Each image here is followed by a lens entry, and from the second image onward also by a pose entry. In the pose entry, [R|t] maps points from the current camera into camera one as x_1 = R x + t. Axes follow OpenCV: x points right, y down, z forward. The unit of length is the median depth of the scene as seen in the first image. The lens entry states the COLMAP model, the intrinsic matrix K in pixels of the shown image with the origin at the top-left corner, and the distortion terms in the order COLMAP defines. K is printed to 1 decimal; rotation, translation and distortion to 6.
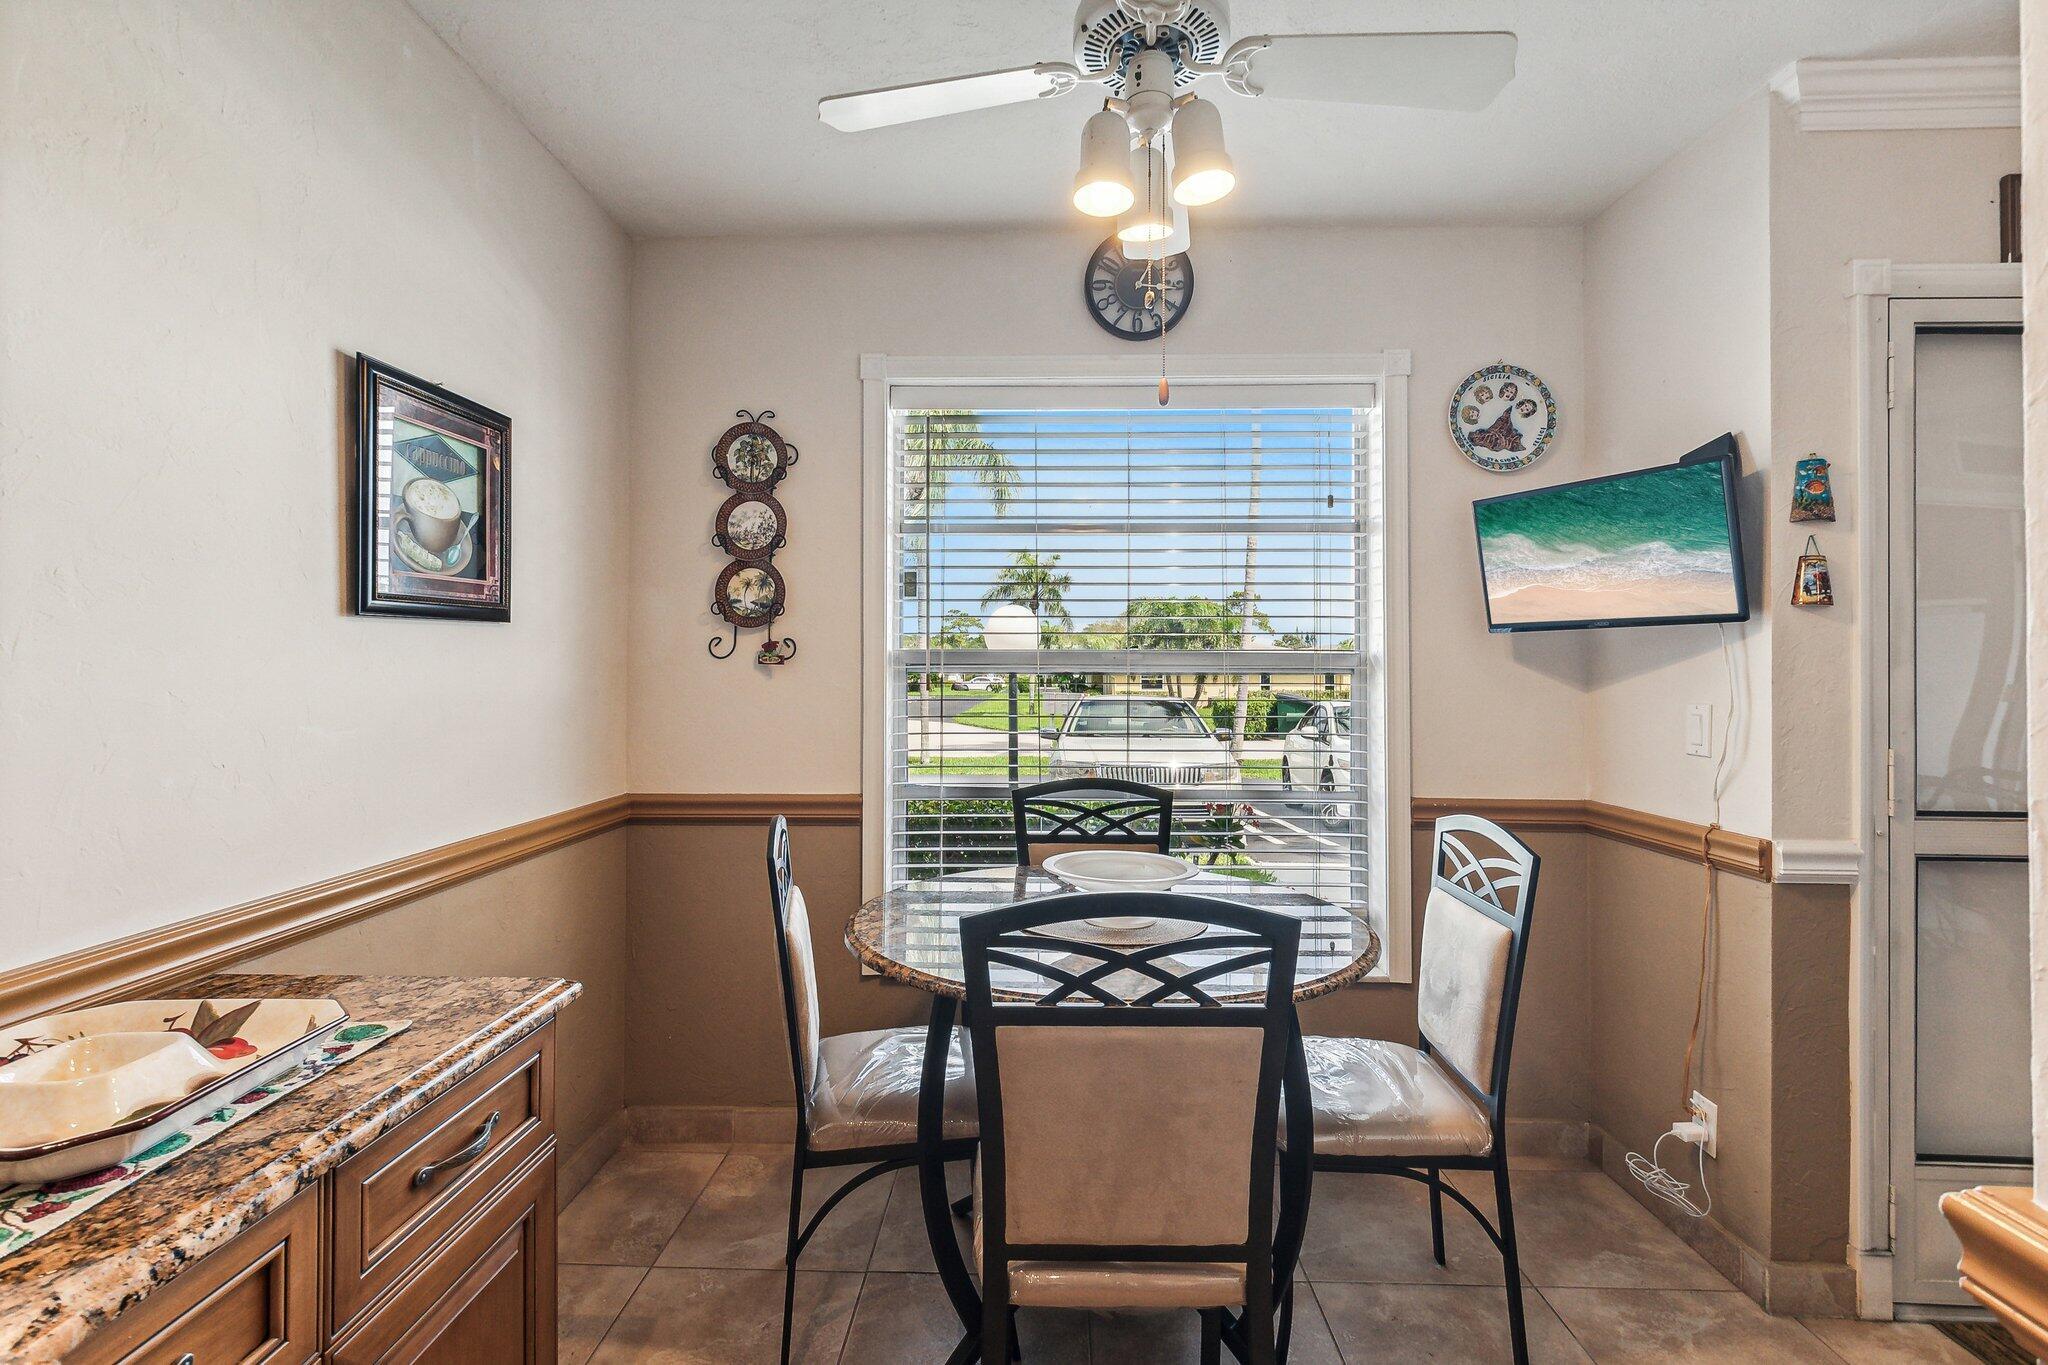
lens RADIAL K [[919.7, 0, 1019.3], [0, 919.7, 662.3], [0, 0, 1]] dist [-0.004837, 0.001330]
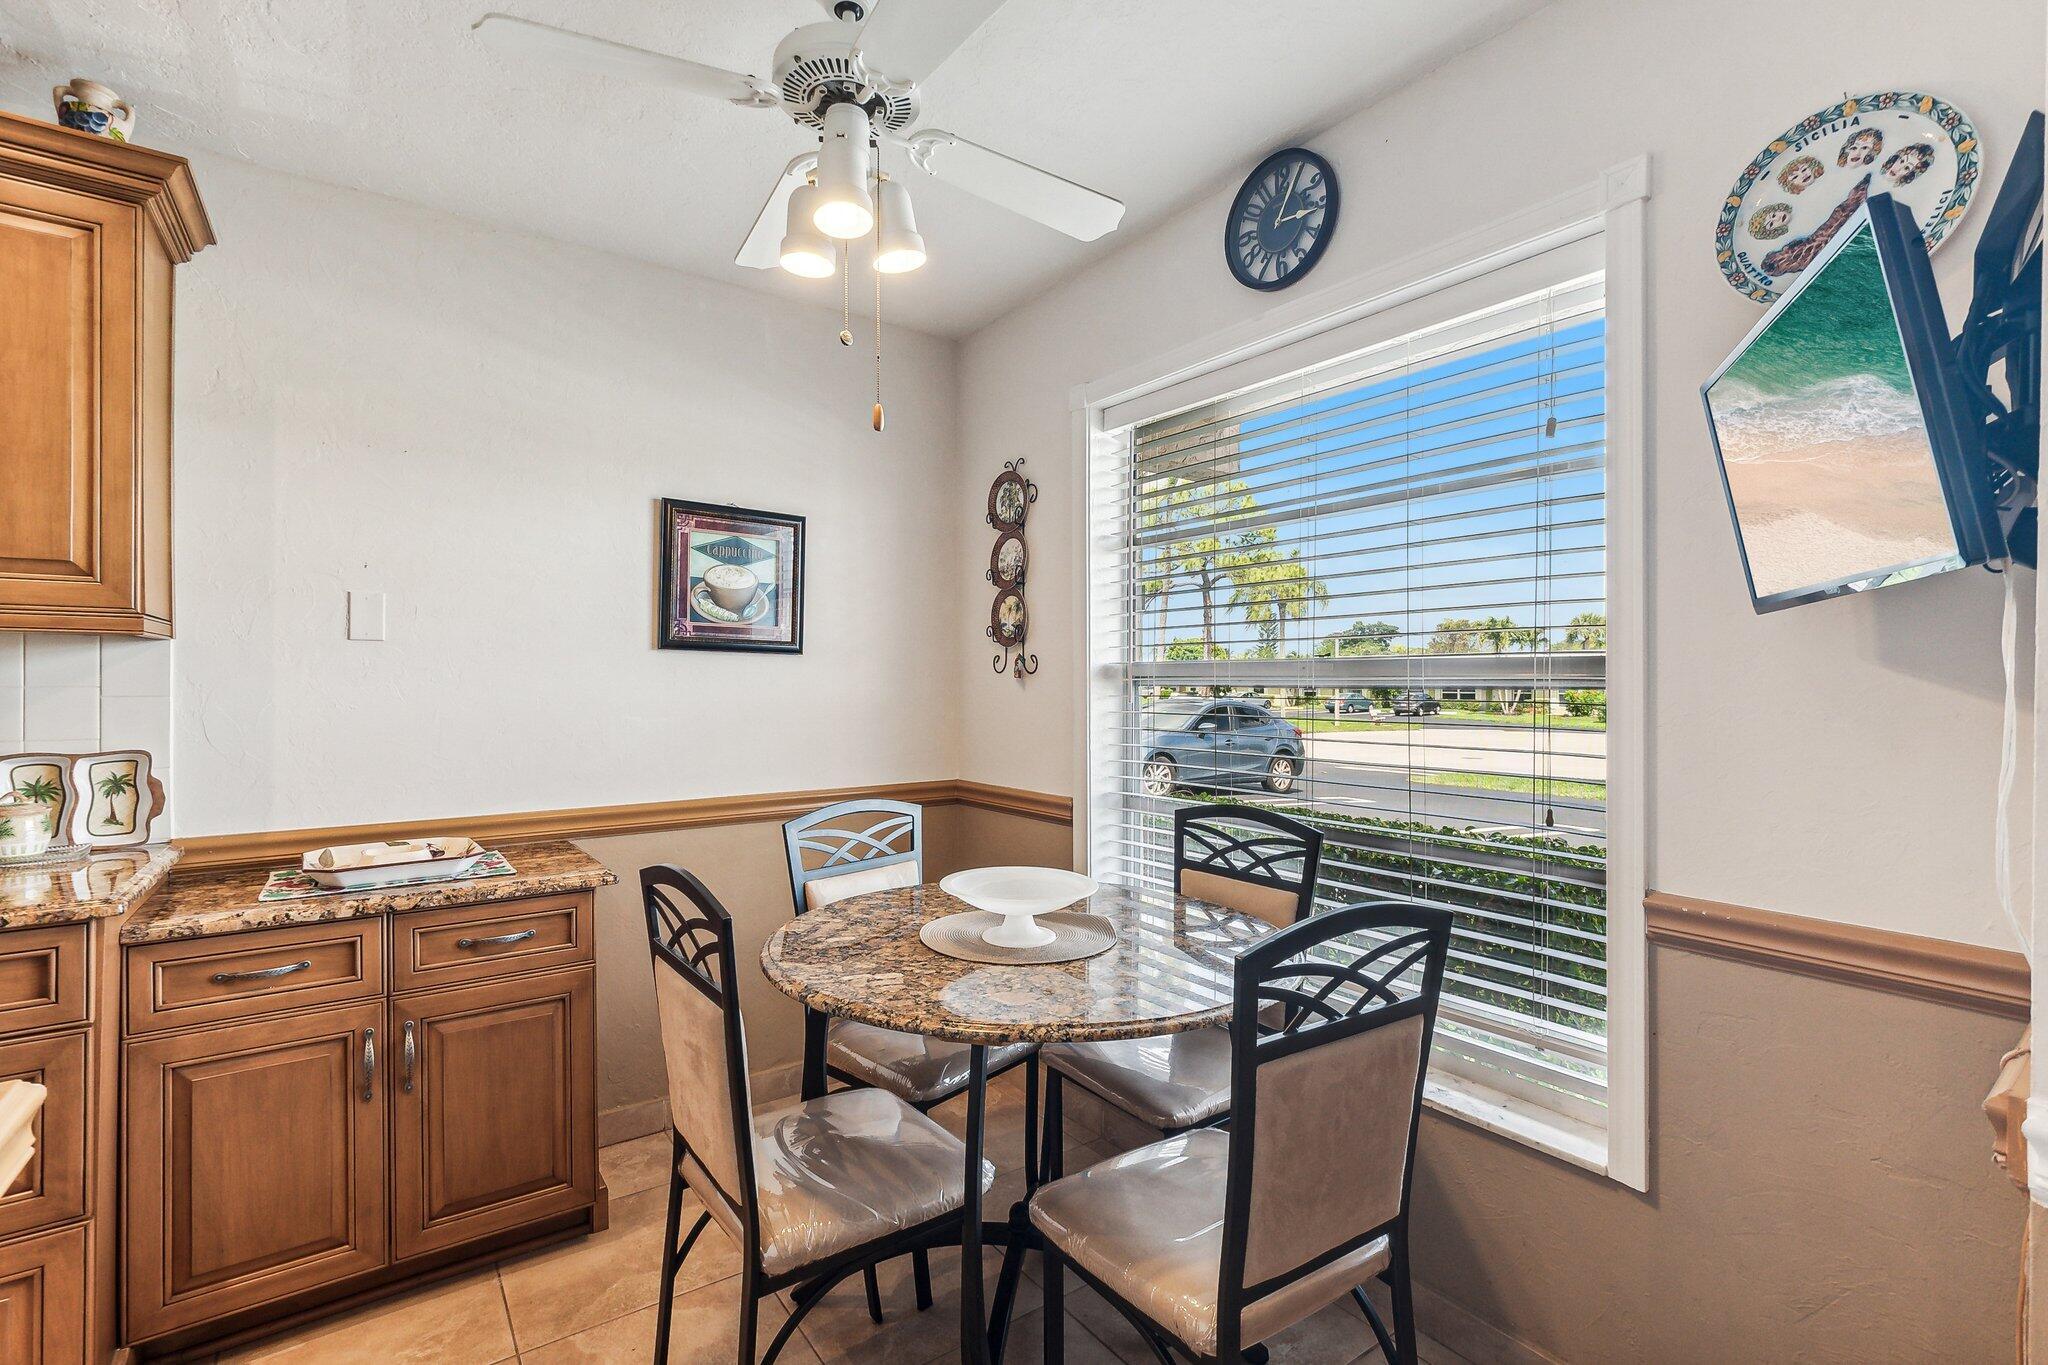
lens RADIAL K [[919.7, 0, 1013.5], [0, 919.7, 683.7], [0, 0, 1]] dist [-0.004837, 0.001330]
pose [[0.604532, 0.000668, -0.796581, 0.645797], [0.012633, 0.999866, 0.010426, -0.002576], [0.796481, -0.016366, 0.604442, 0.294001]]
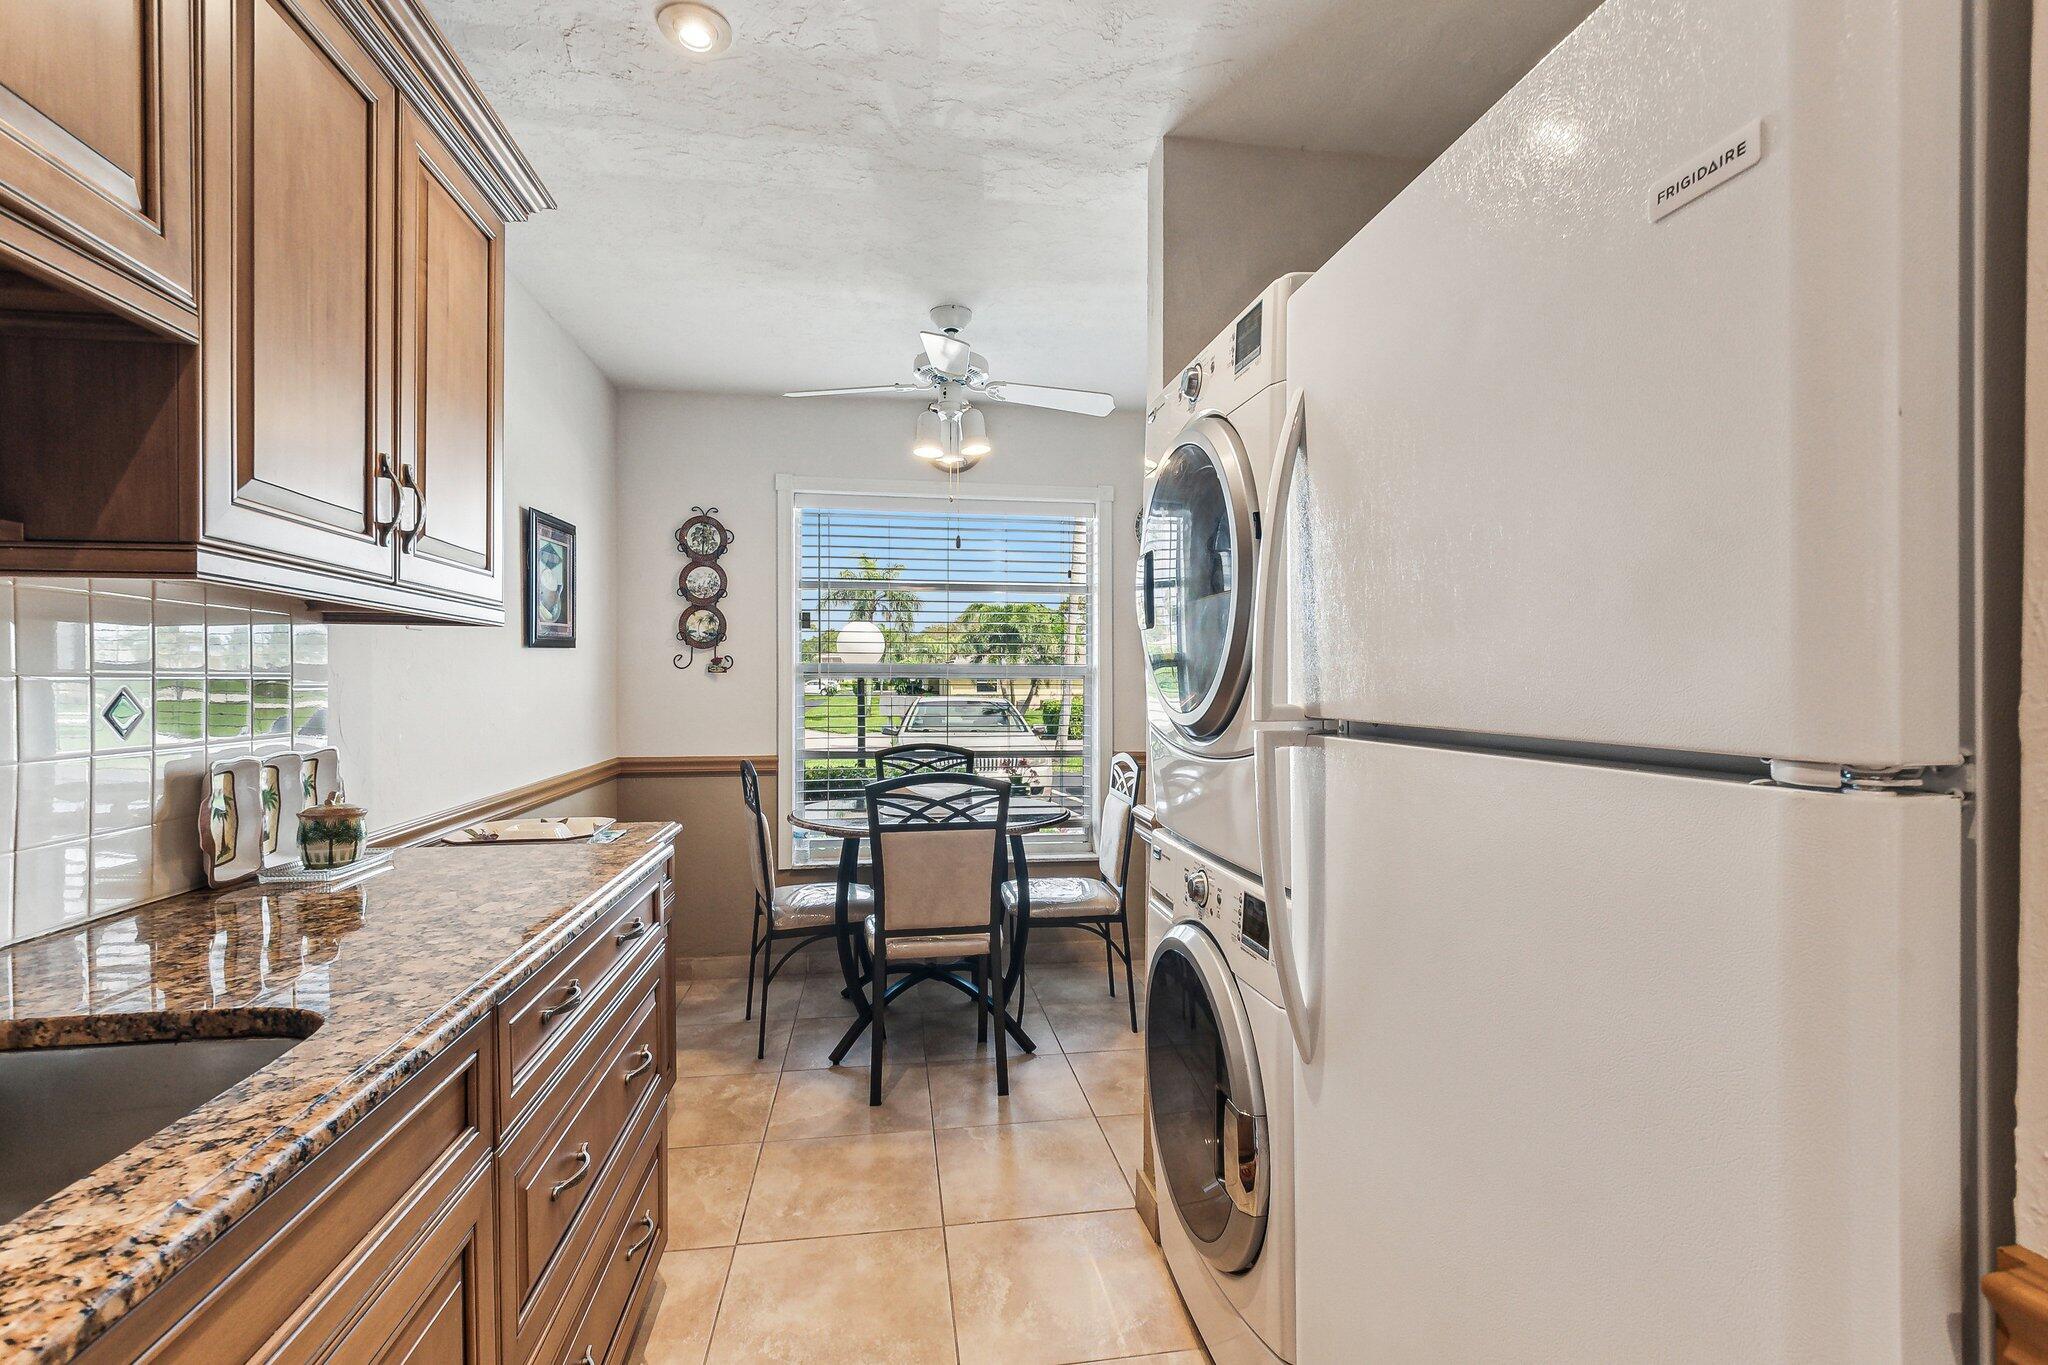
lens RADIAL K [[919.7, 0, 1032.1], [0, 919.7, 690.3], [0, 0, 1]] dist [-0.004837, 0.001330]
pose [[0.981858, -0.001644, 0.189610, -0.042120], [-0.003446, 0.999643, 0.026511, -0.010751], [-0.189585, -0.026683, 0.981502, -0.625263]]
